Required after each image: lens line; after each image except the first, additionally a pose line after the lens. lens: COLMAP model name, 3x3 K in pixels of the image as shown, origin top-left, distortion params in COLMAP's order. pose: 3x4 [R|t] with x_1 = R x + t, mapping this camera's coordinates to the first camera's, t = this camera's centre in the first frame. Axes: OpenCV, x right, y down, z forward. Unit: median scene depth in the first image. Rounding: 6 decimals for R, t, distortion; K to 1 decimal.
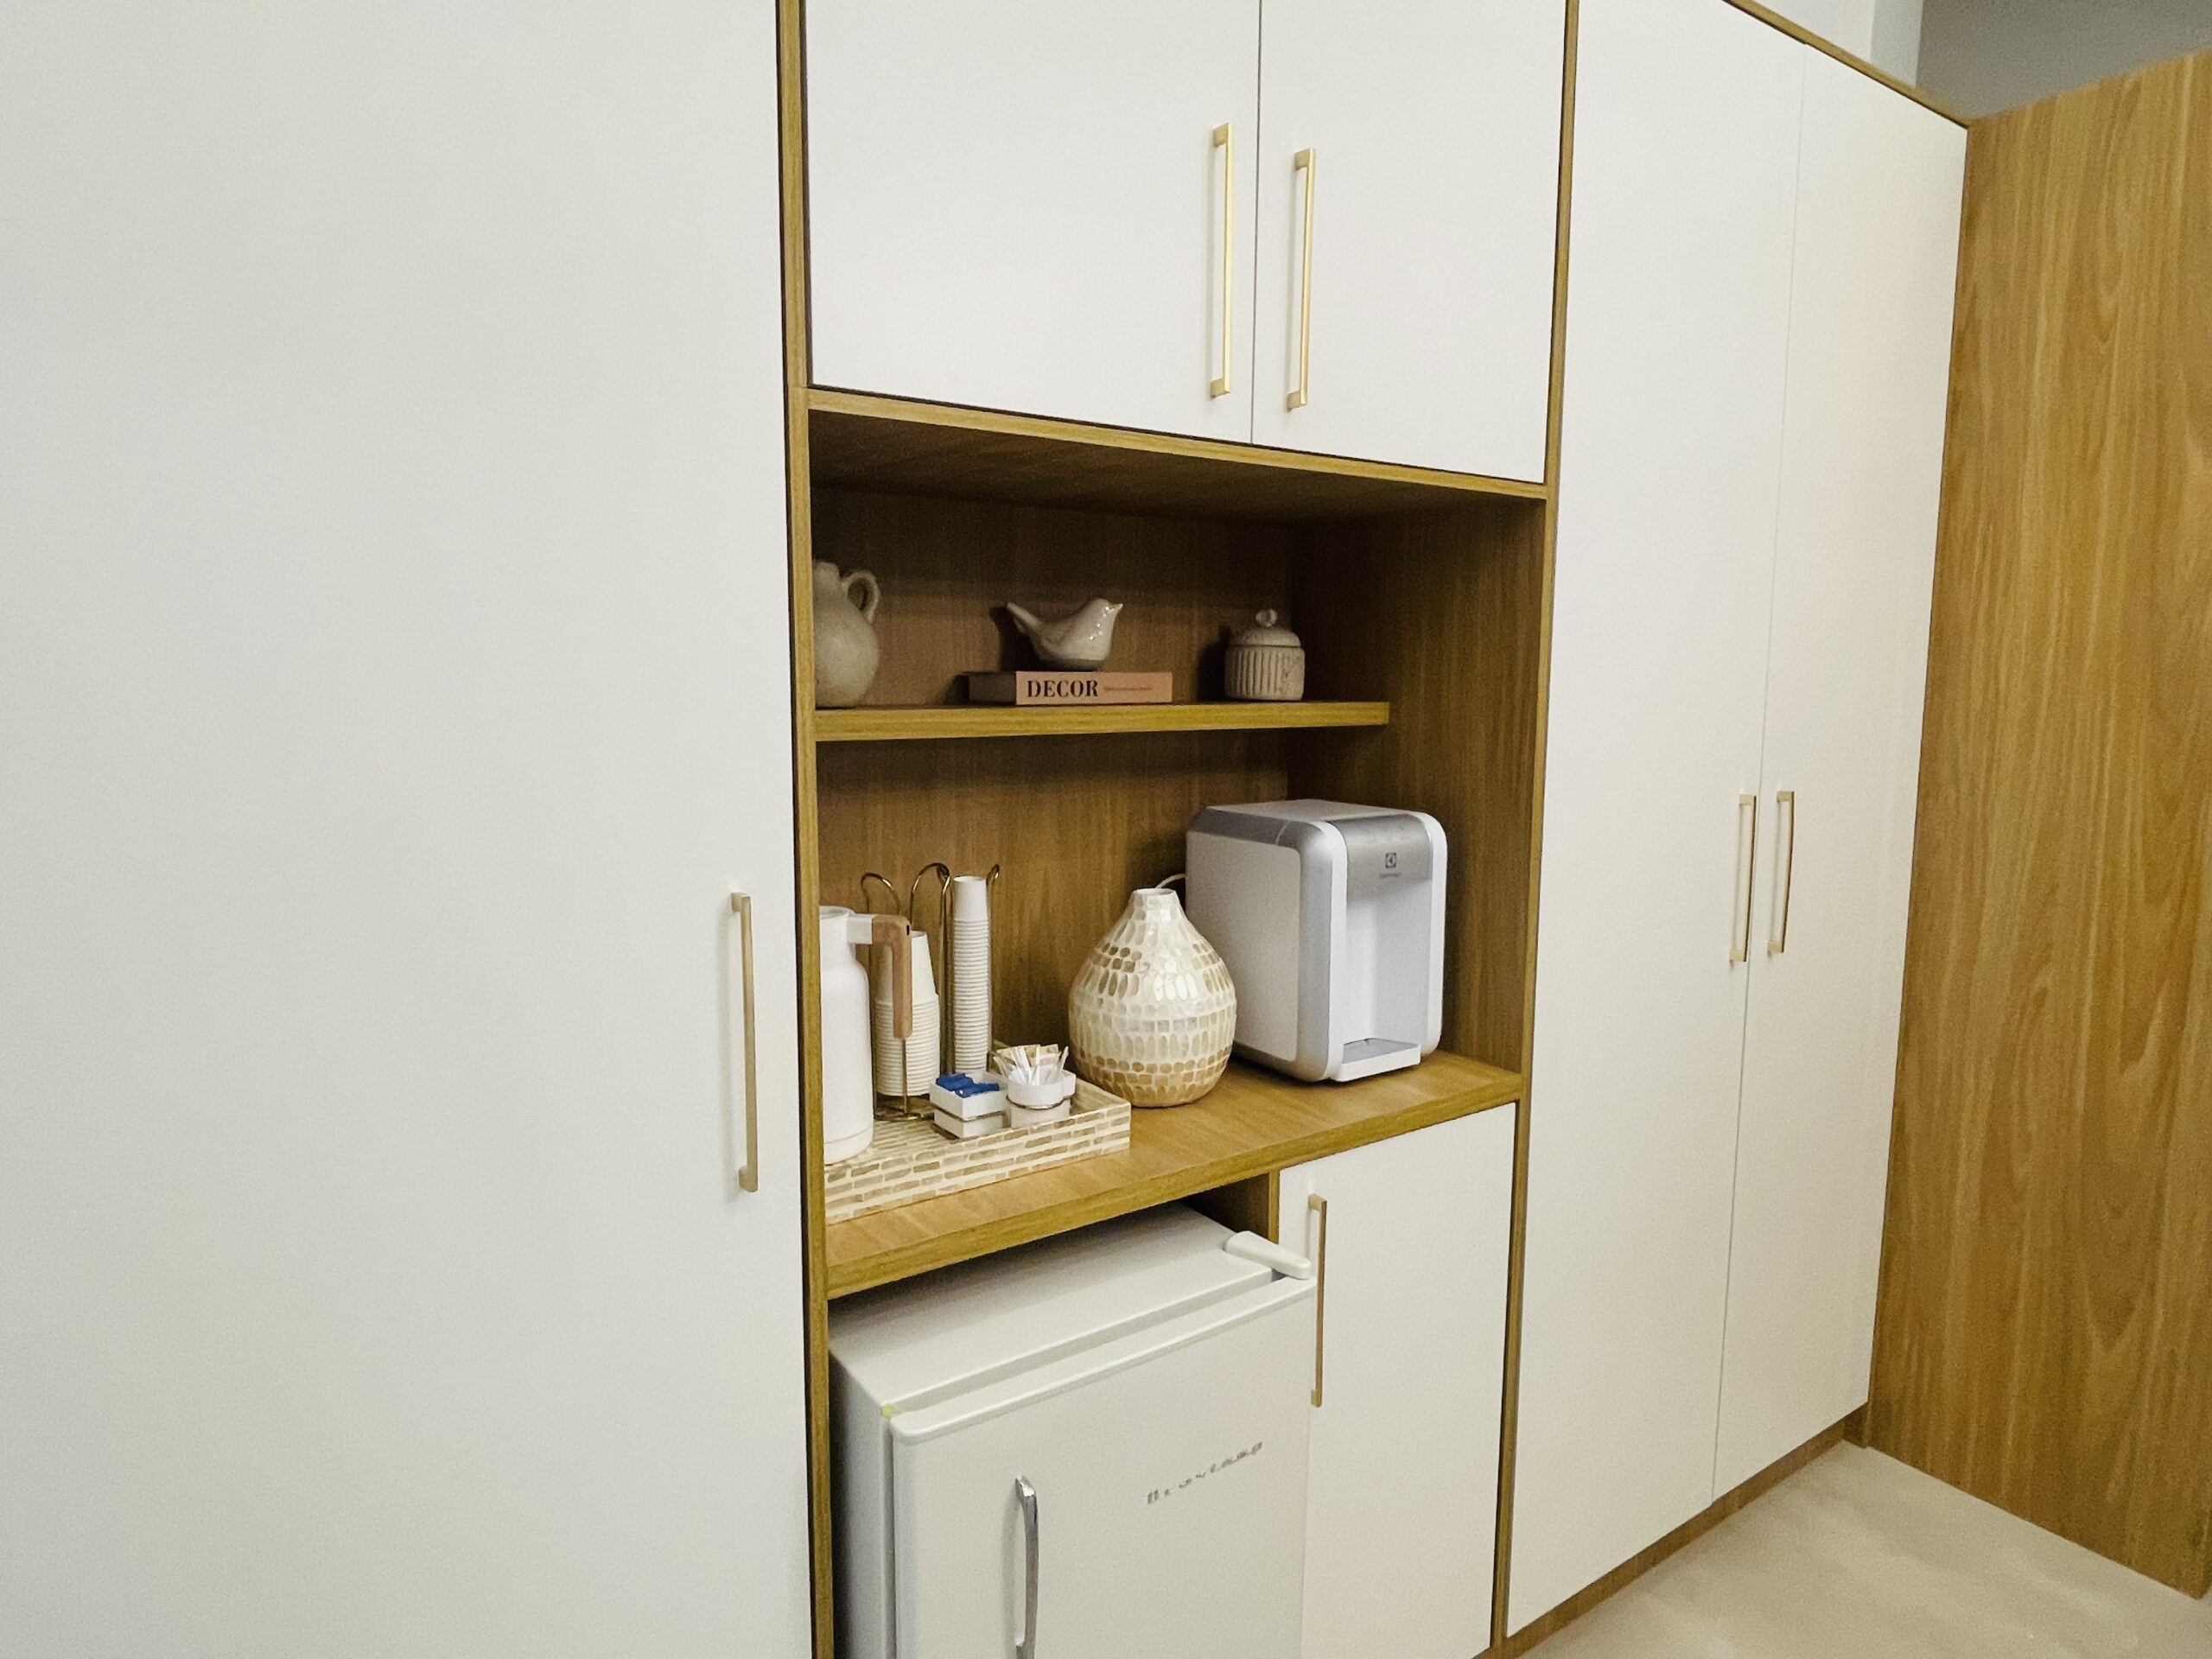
lens RADIAL K [[1303.4, 0, 1106.0], [0, 1303.4, 829.5], [0, 0, 1]] dist [-0.000897, -0.001374]
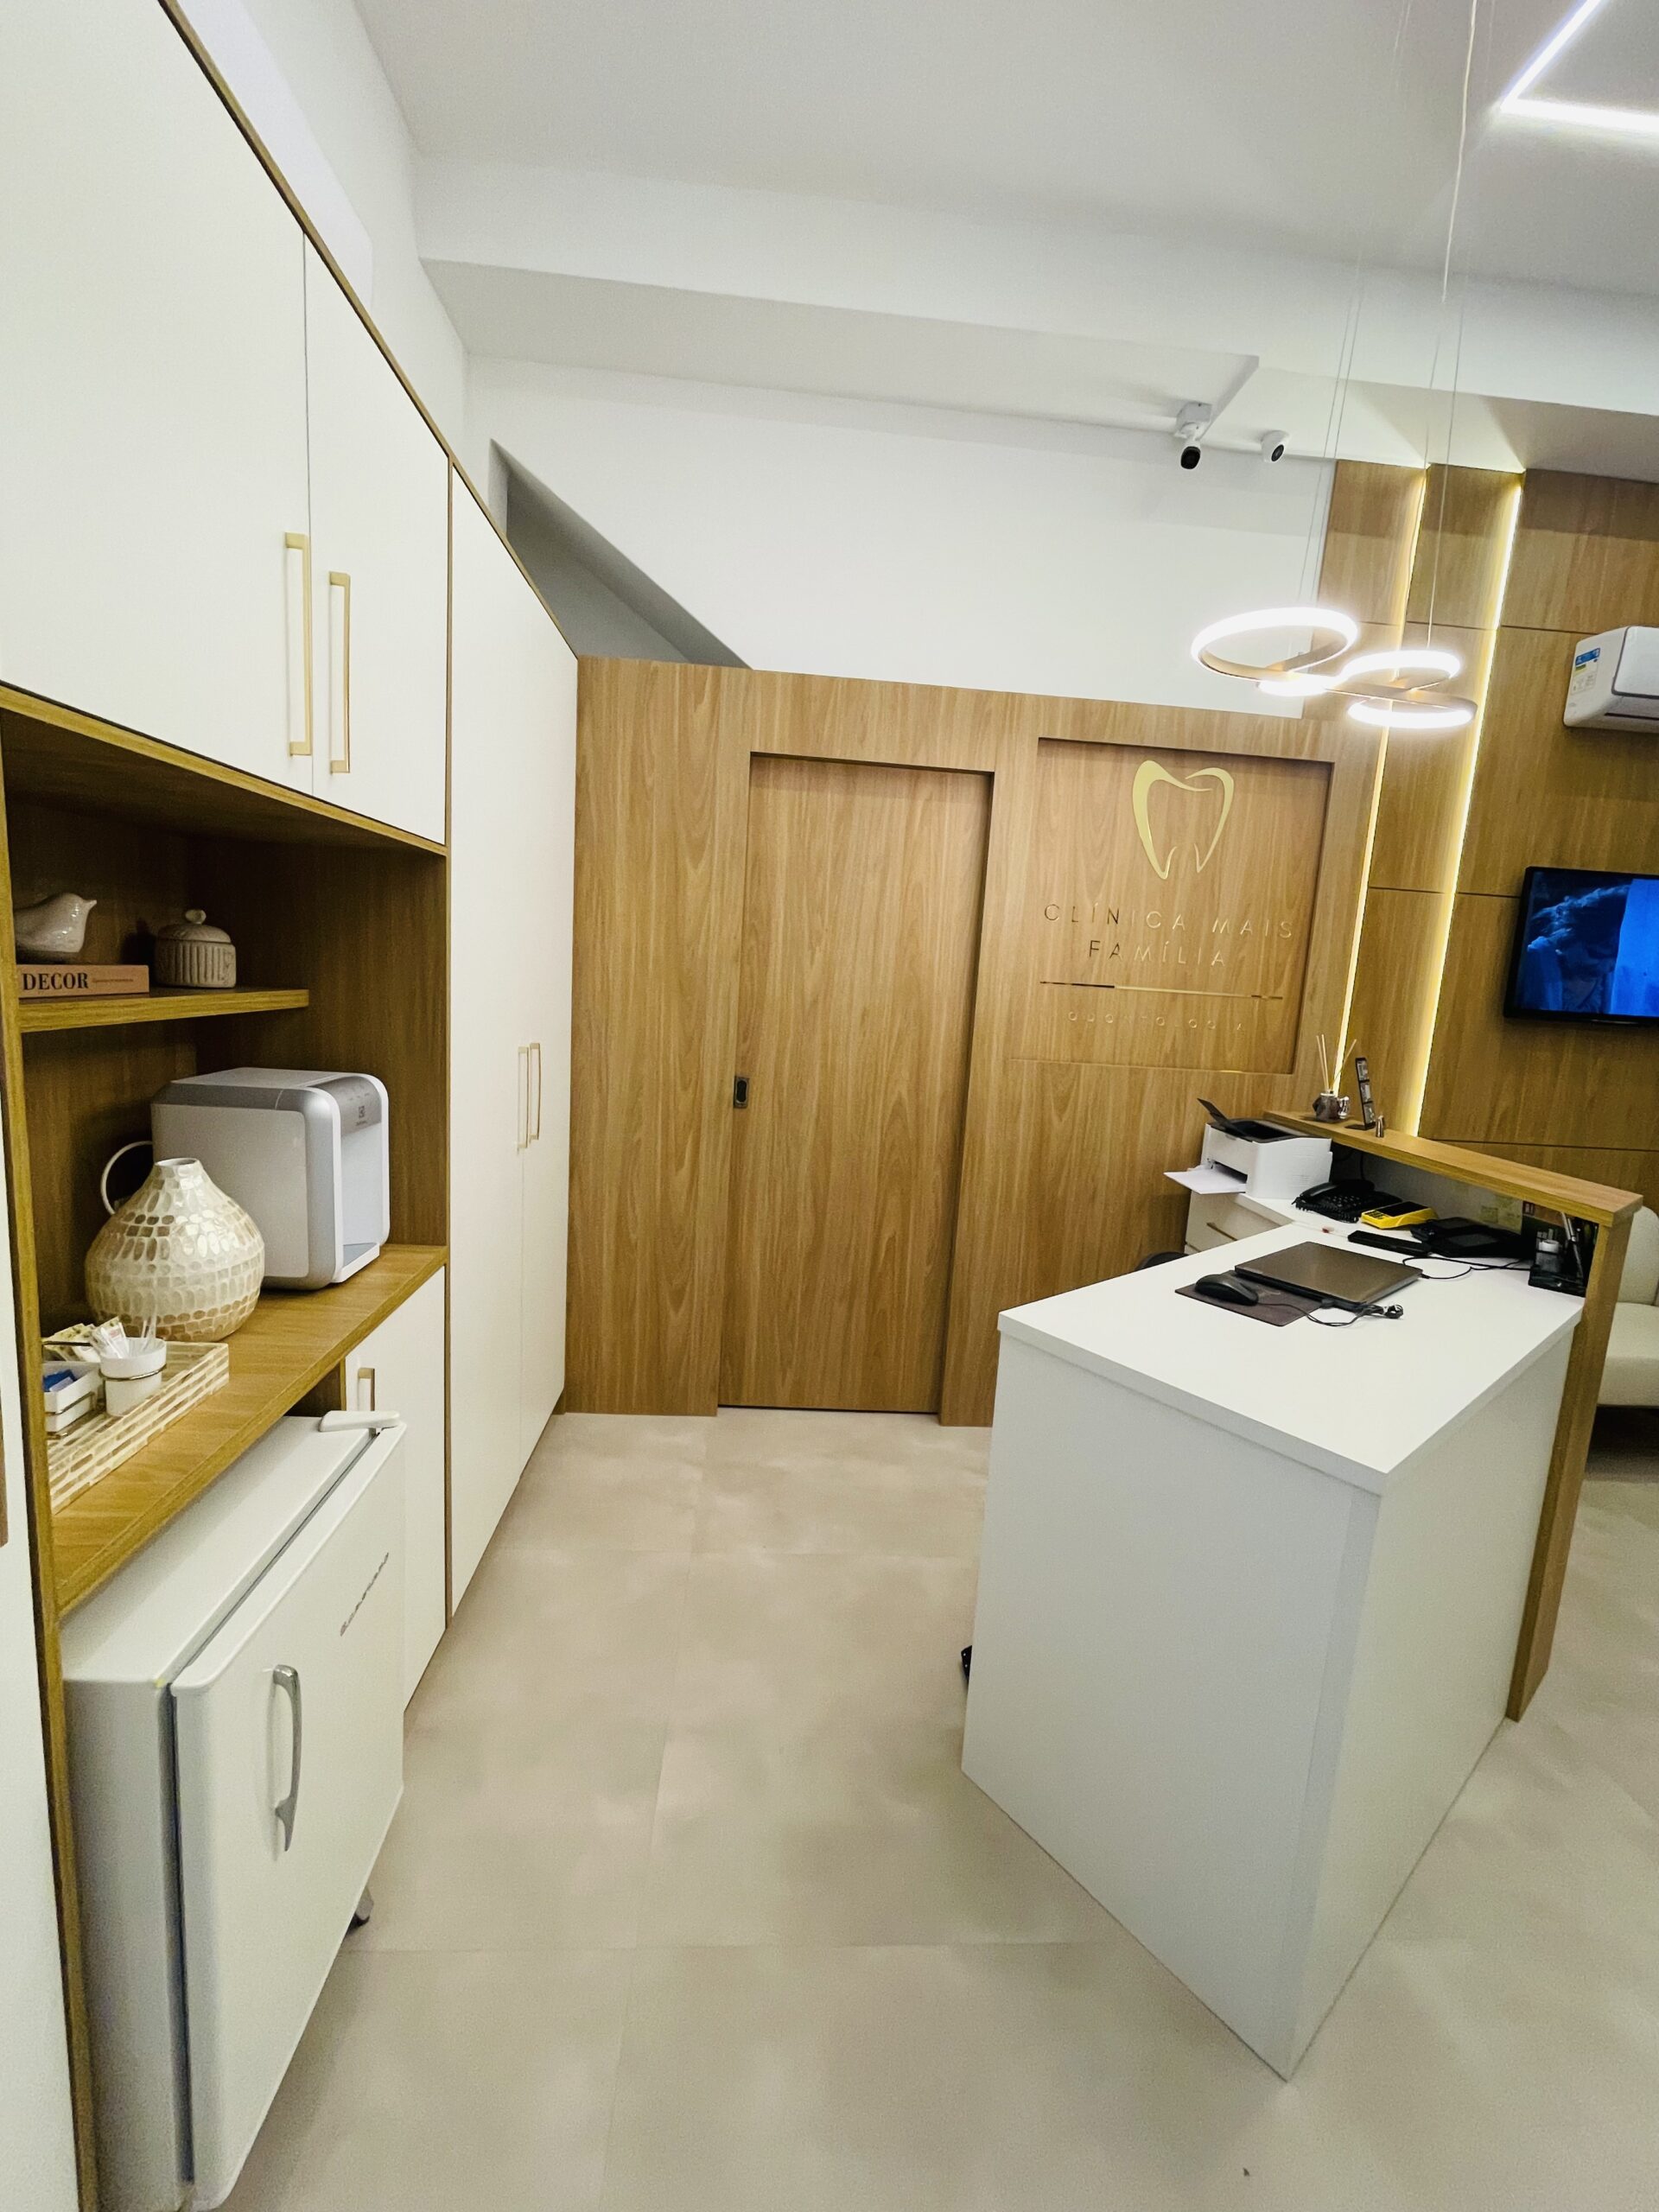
lens RADIAL K [[899.5, 0, 829.7], [0, 899.5, 1097.7], [0, 0, 1]] dist [-0.008524, 0.003362]
pose [[0.520956, -0.094778, 0.848306, -0.326199], [0.044577, 0.995481, 0.083846, -0.048717], [-0.852419, -0.005866, 0.522826, 0.105950]]
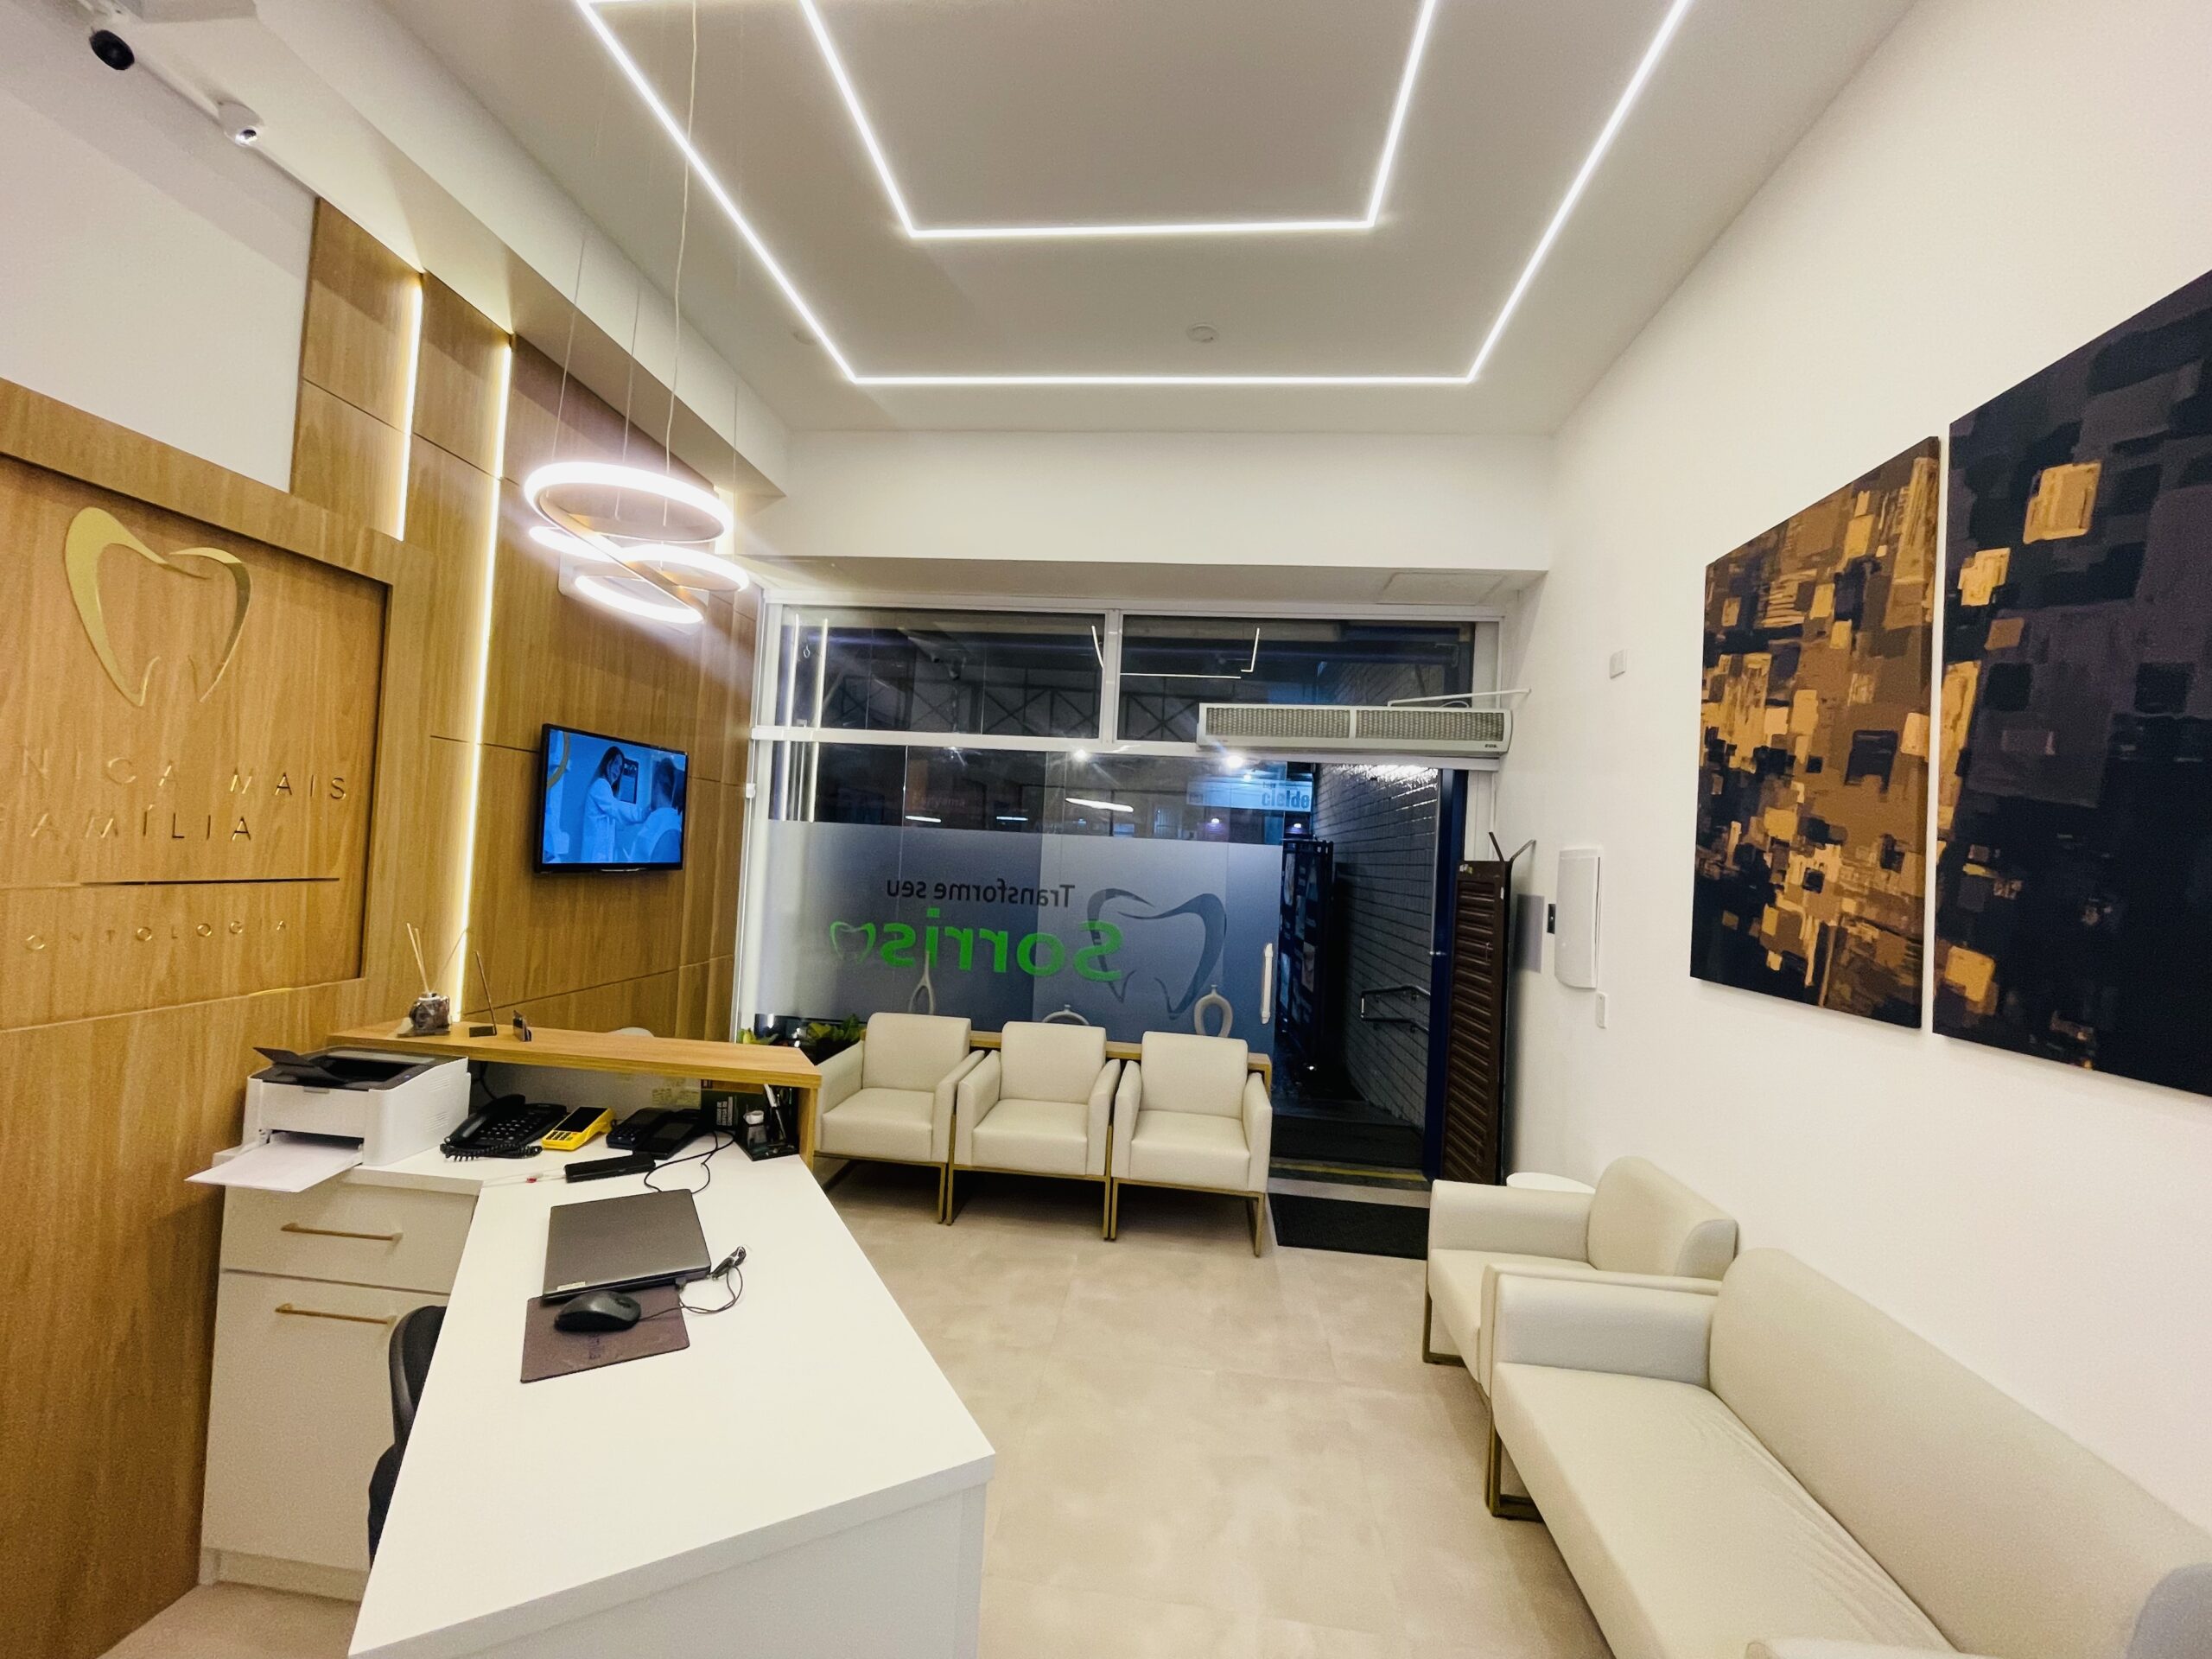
lens RADIAL K [[899.5, 0, 1099.0], [0, 899.5, 829.2], [0, 0, 1]] dist [-0.008524, 0.003362]
pose [[-0.749601, -0.026551, 0.661357, -0.036103], [0.023373, 0.997510, 0.066537, -0.195702], [-0.661477, 0.065334, -0.747114, 0.524929]]
